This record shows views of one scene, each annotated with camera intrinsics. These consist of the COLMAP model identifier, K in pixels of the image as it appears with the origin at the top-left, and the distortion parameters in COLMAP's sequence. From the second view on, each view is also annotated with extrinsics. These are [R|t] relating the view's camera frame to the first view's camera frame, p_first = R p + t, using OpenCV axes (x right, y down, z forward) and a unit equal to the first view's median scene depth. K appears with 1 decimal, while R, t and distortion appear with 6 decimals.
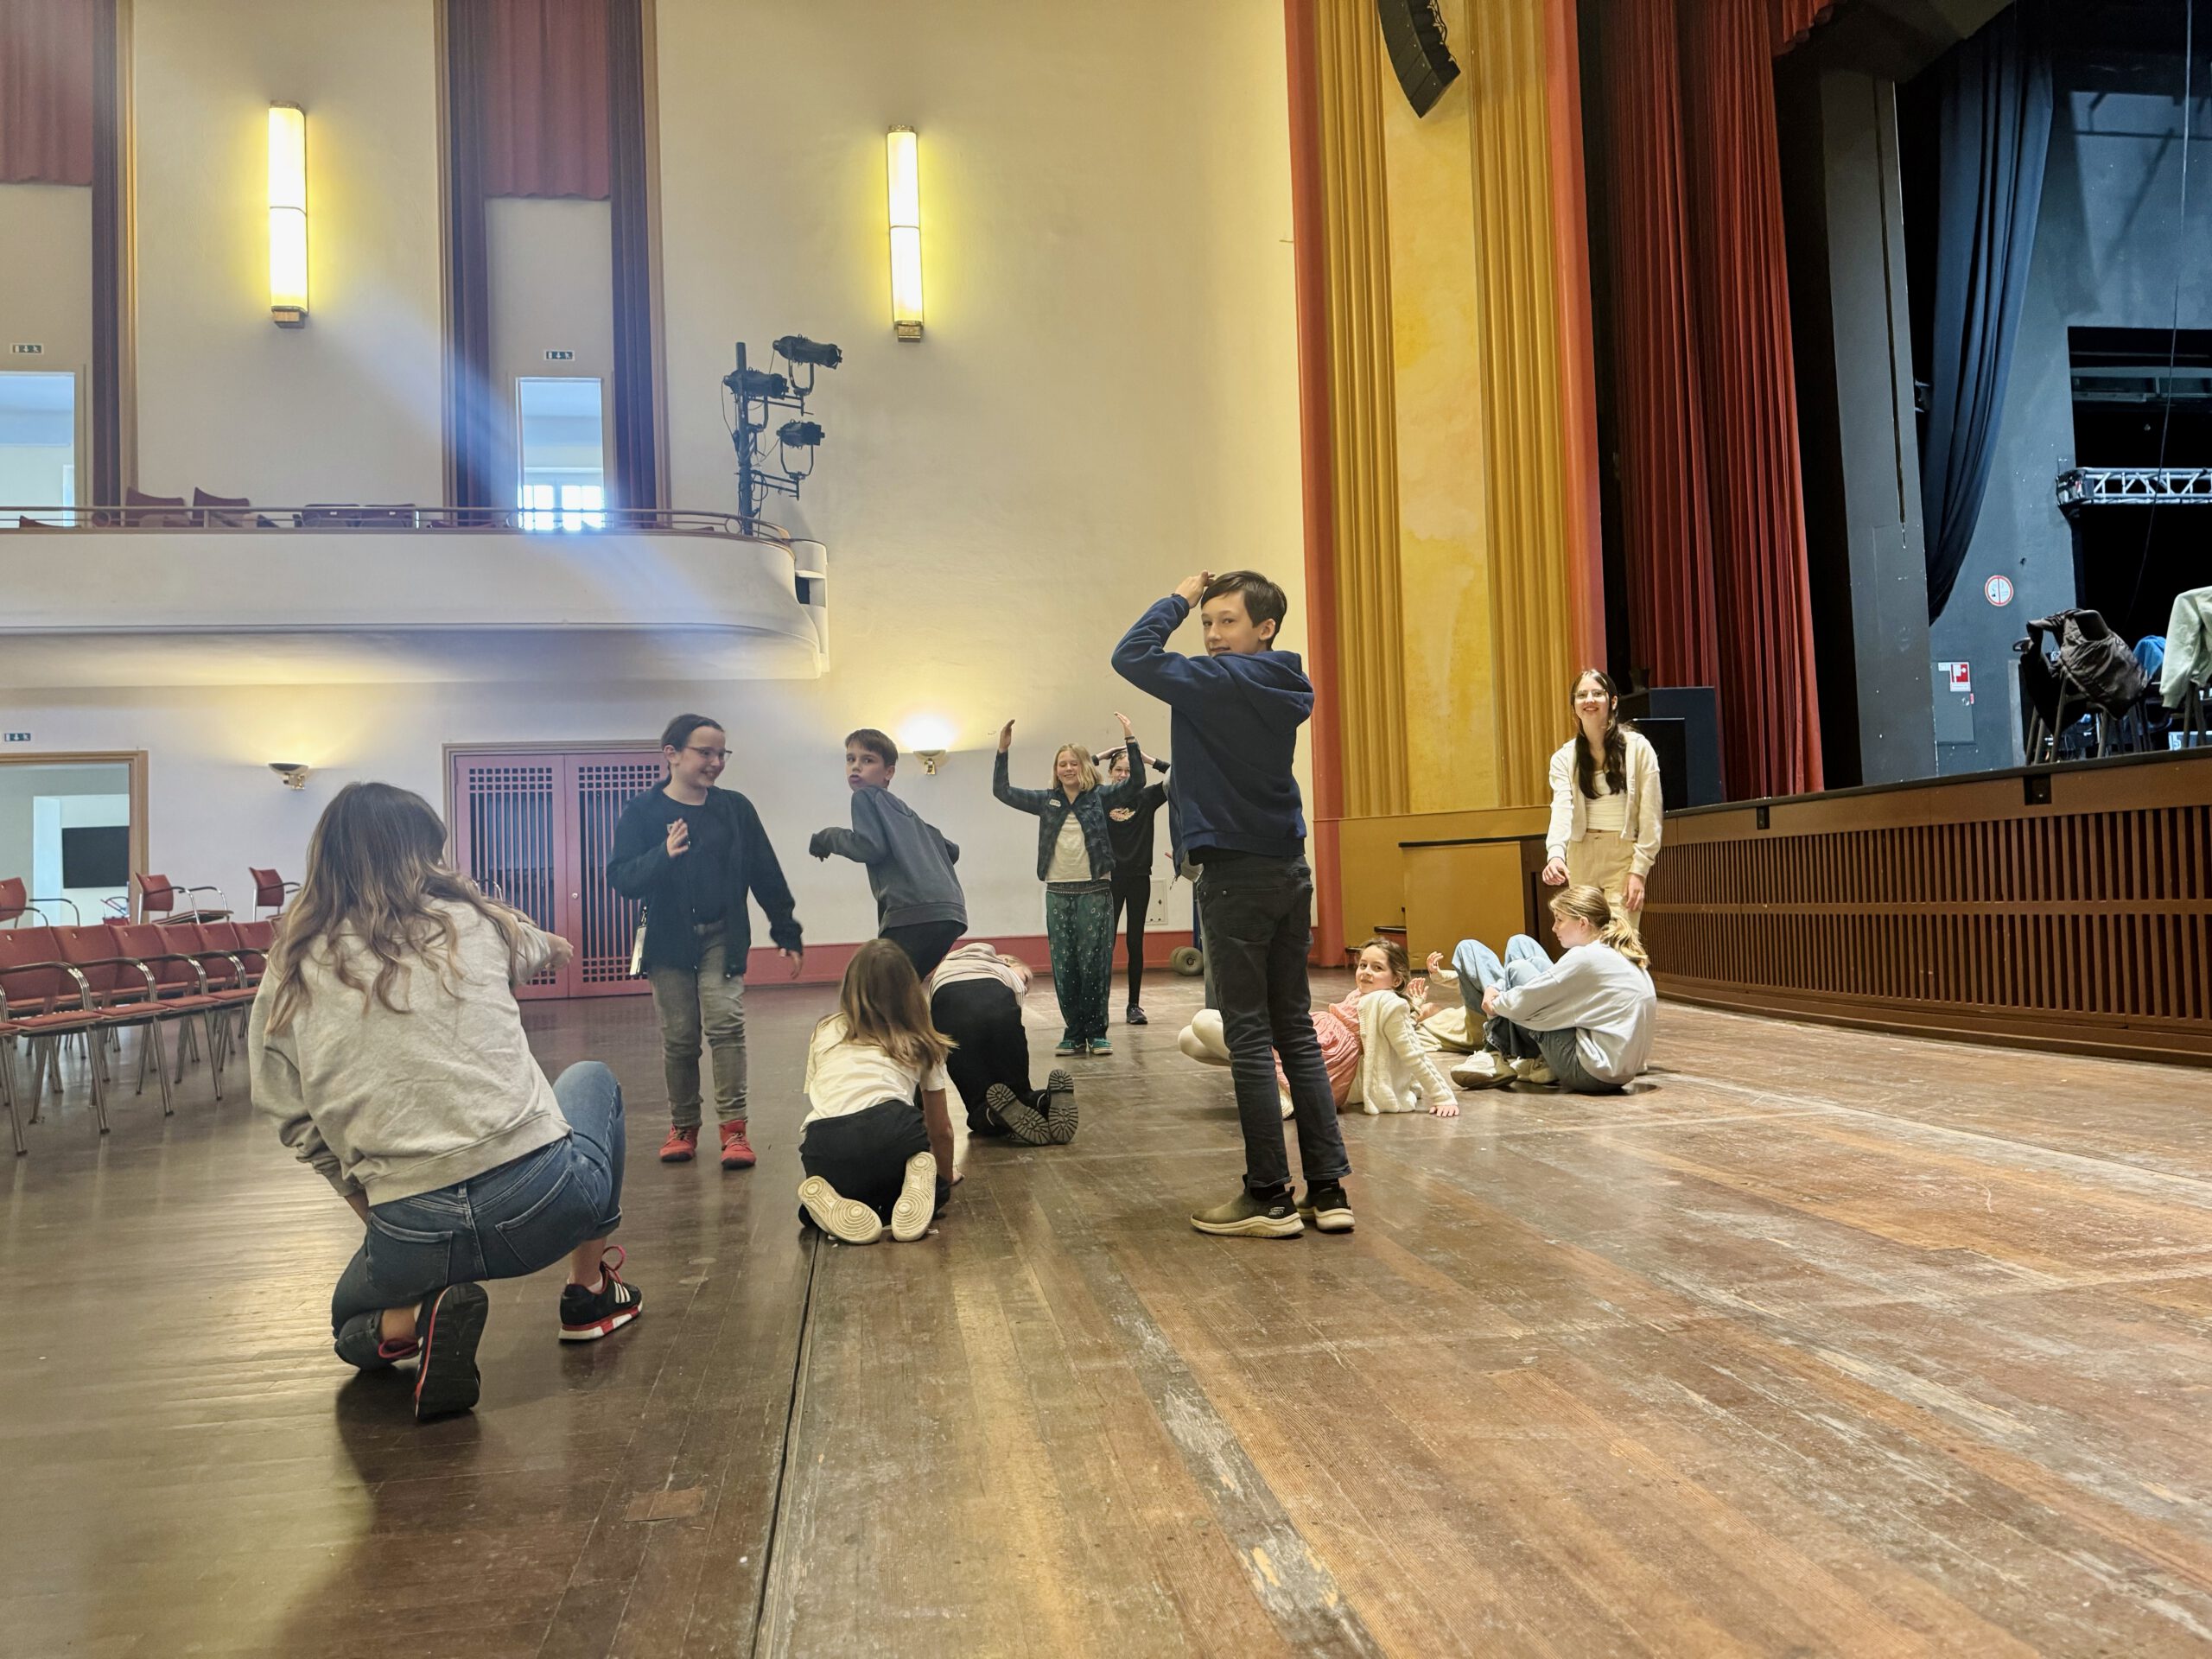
lens RADIAL K [[1580.1, 0, 1111.4], [0, 1580.1, 832.5], [0, 0, 1]] dist [0.047411, -0.049280]
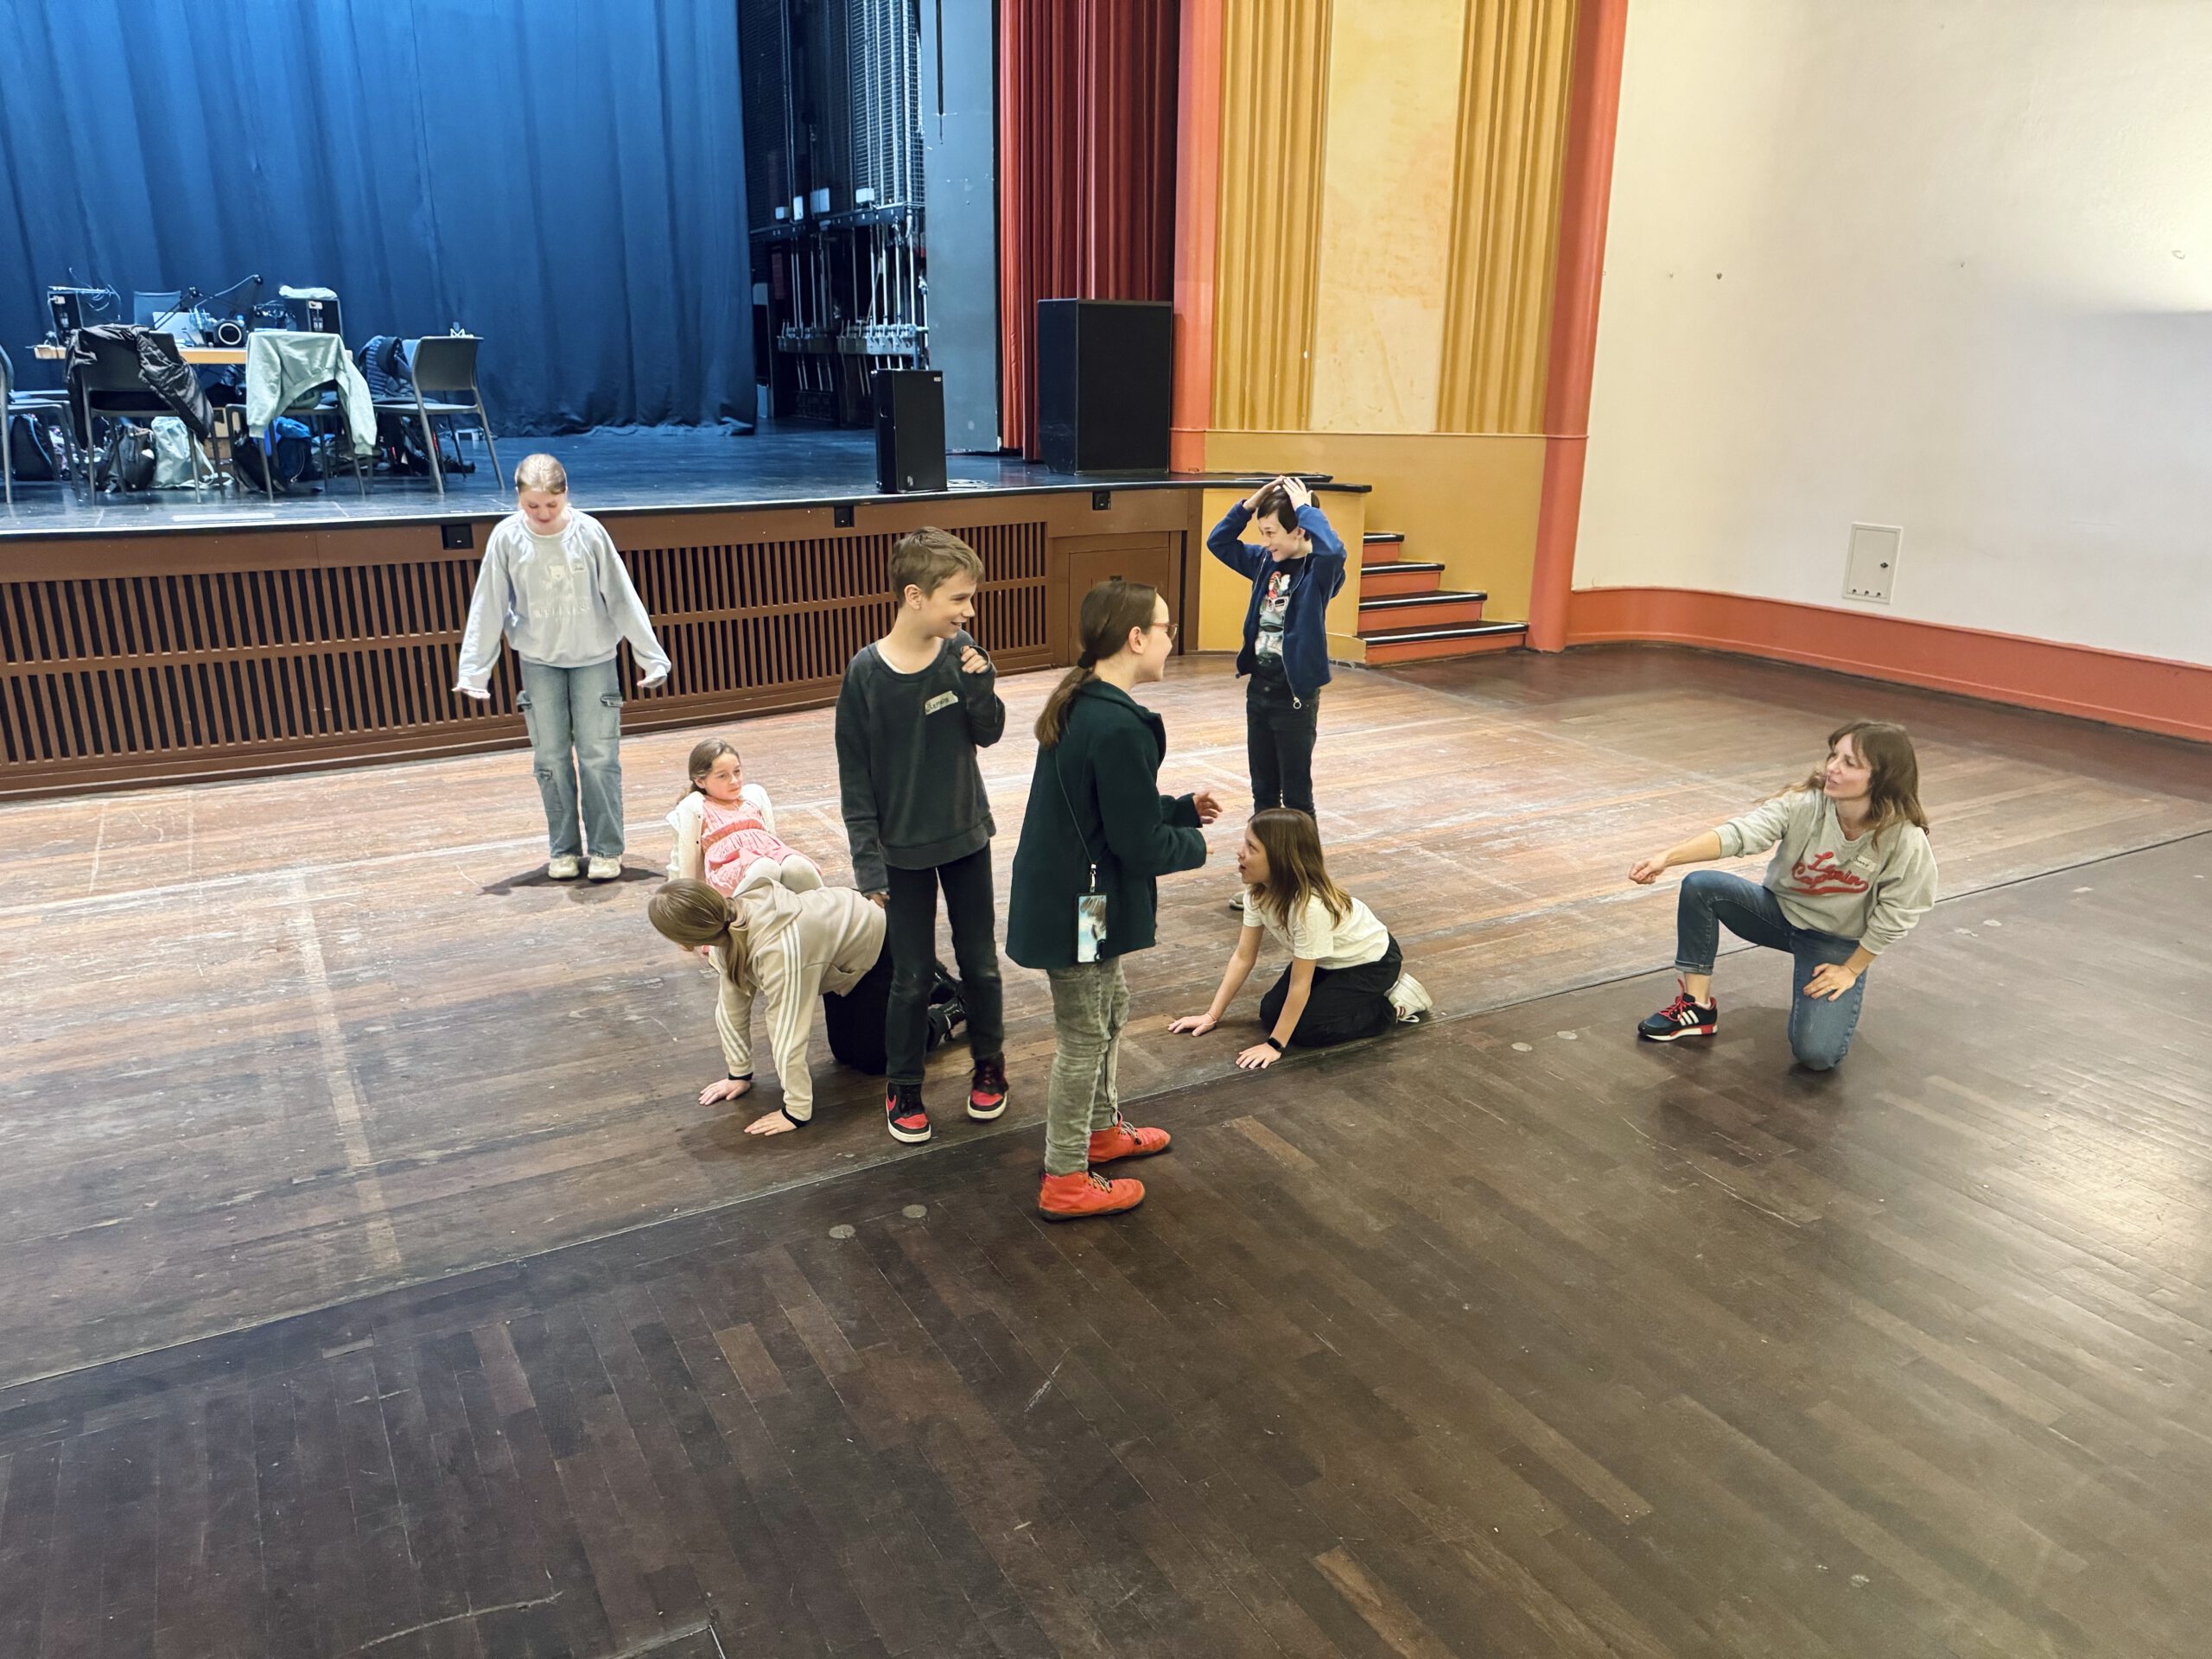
lens RADIAL K [[1580.1, 0, 1111.4], [0, 1580.1, 832.5], [0, 0, 1]] dist [0.047411, -0.049280]
pose [[-0.344364, -0.251355, 0.904563, -1.568143], [-0.033337, 0.966160, 0.255780, -0.292753], [-0.938244, 0.057926, -0.341090, 2.092130]]
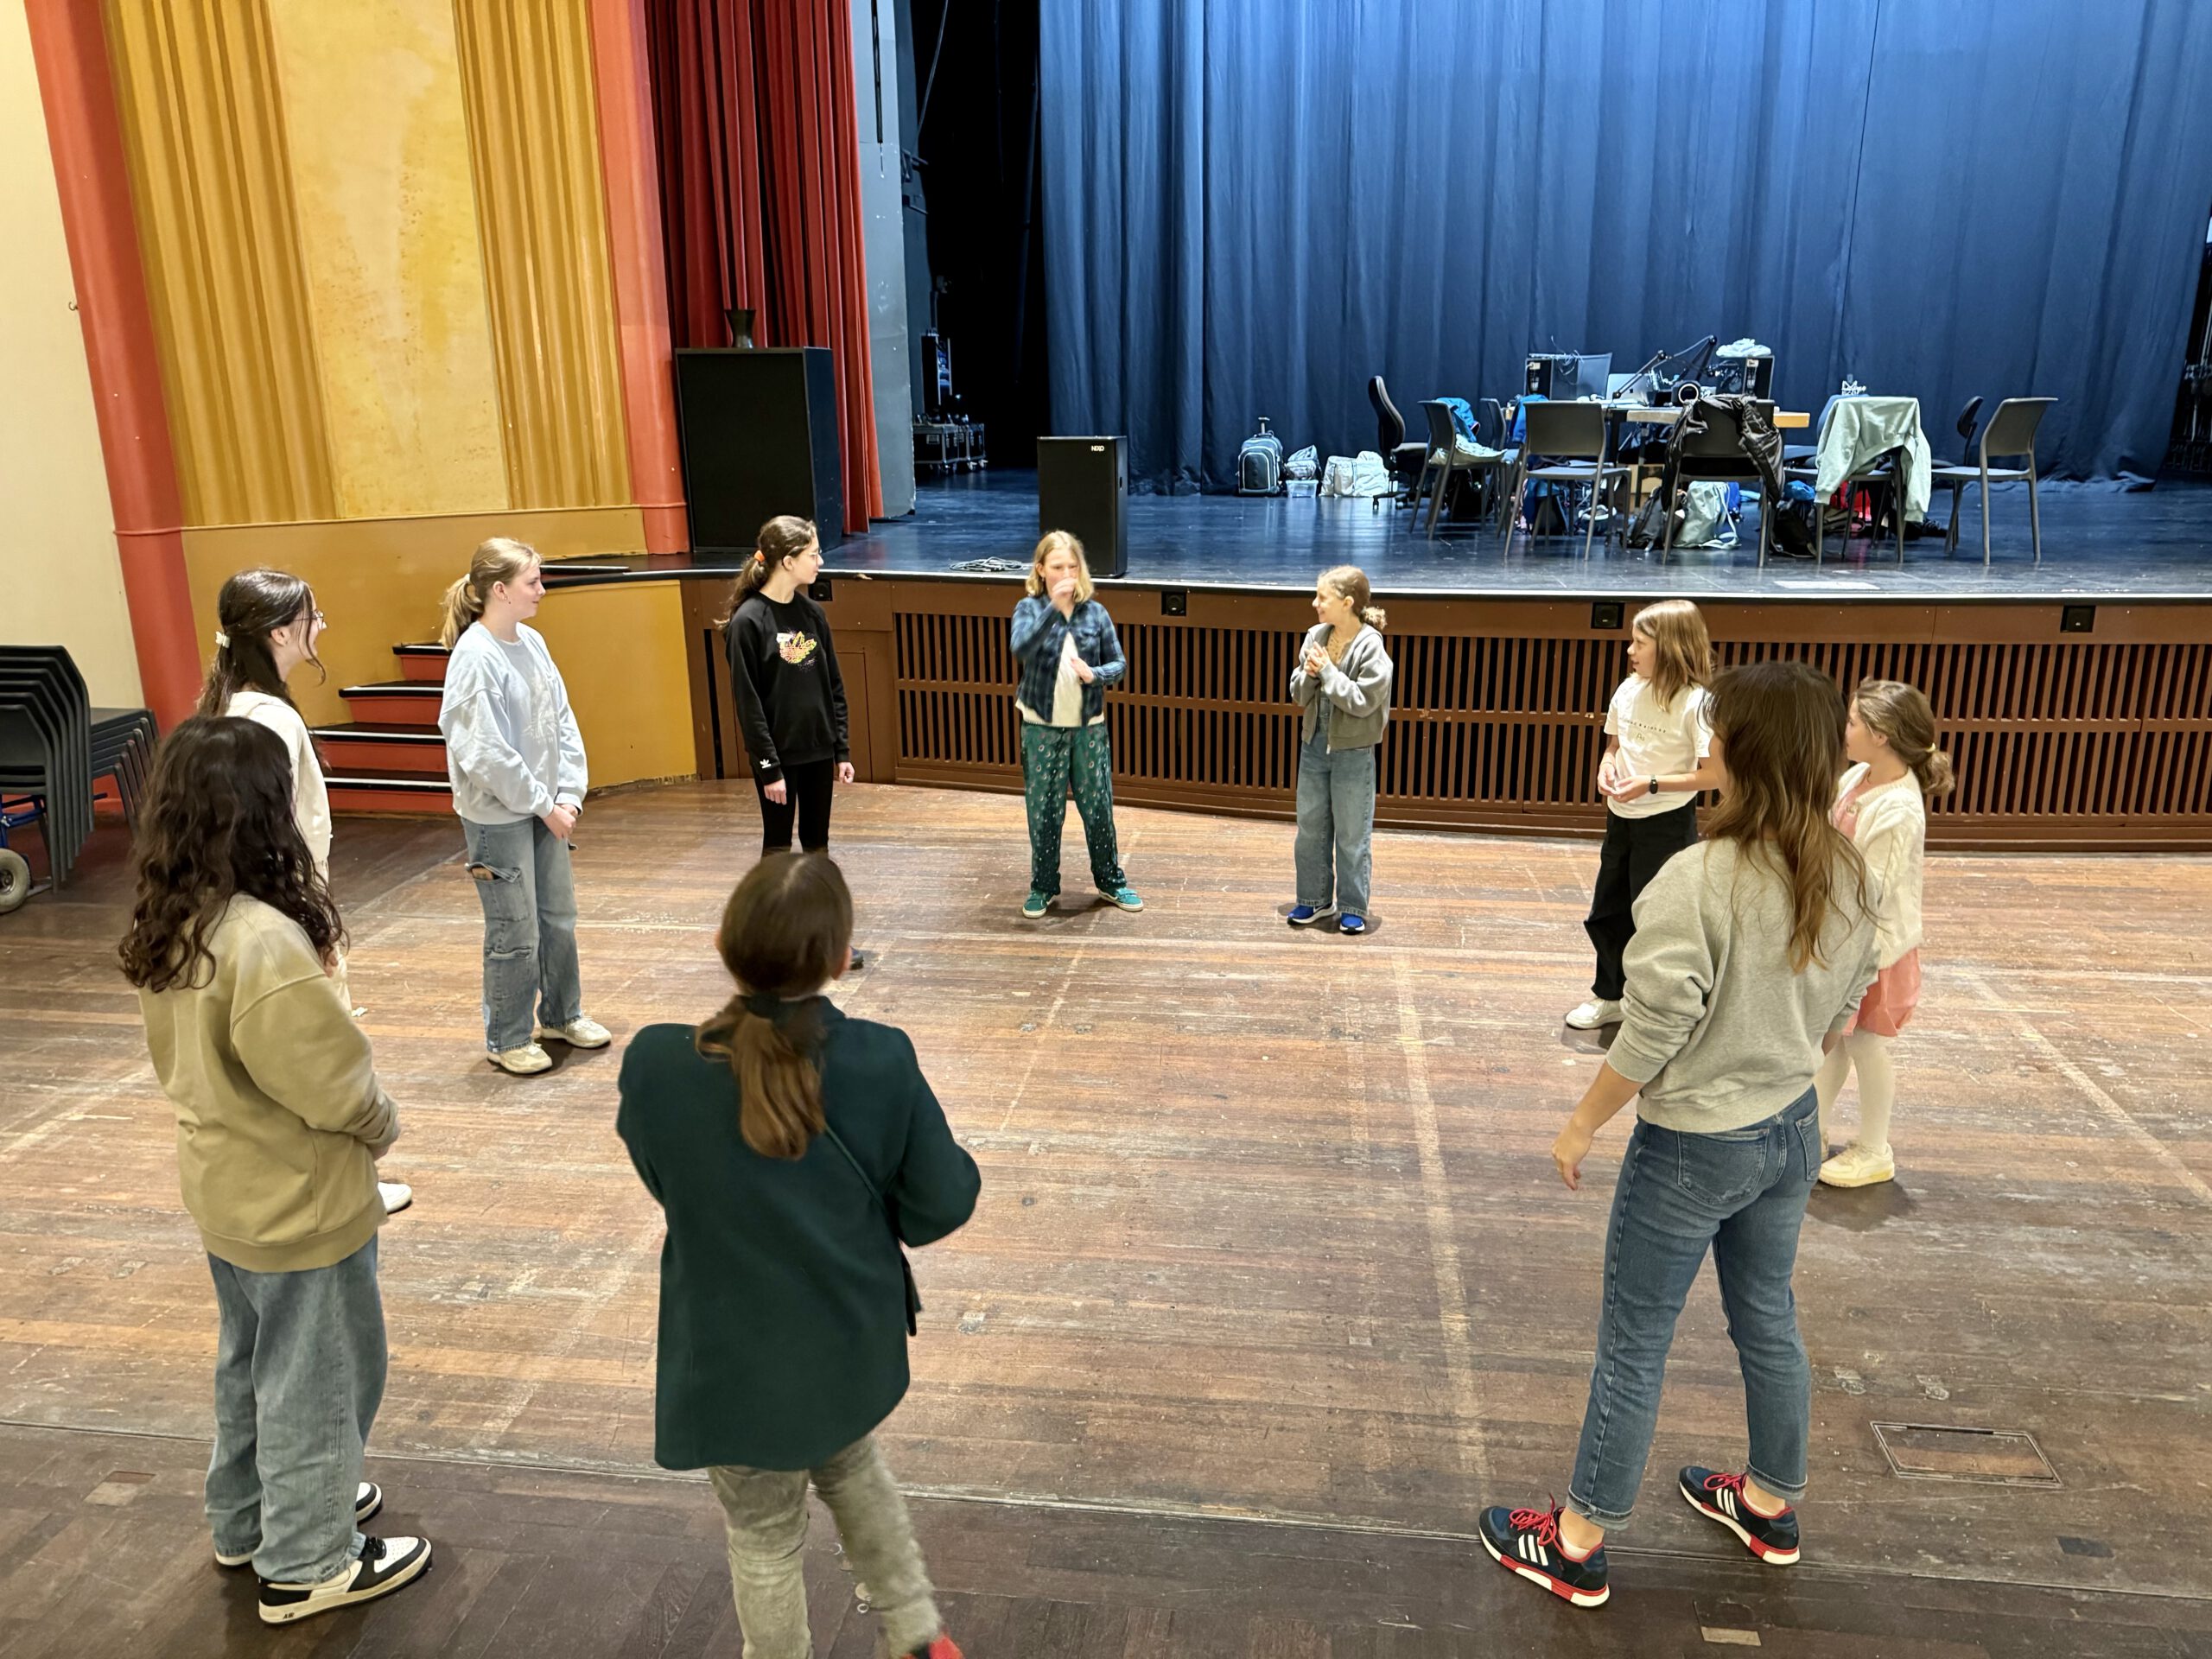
lens RADIAL K [[1580.1, 0, 1111.4], [0, 1580.1, 832.5], [0, 0, 1]] dist [0.047411, -0.049280]
pose [[0.281540, -0.238228, 0.929506, -1.434405], [-0.035205, 0.965474, 0.258110, -0.315991], [-0.958903, -0.105392, 0.263433, 2.898524]]
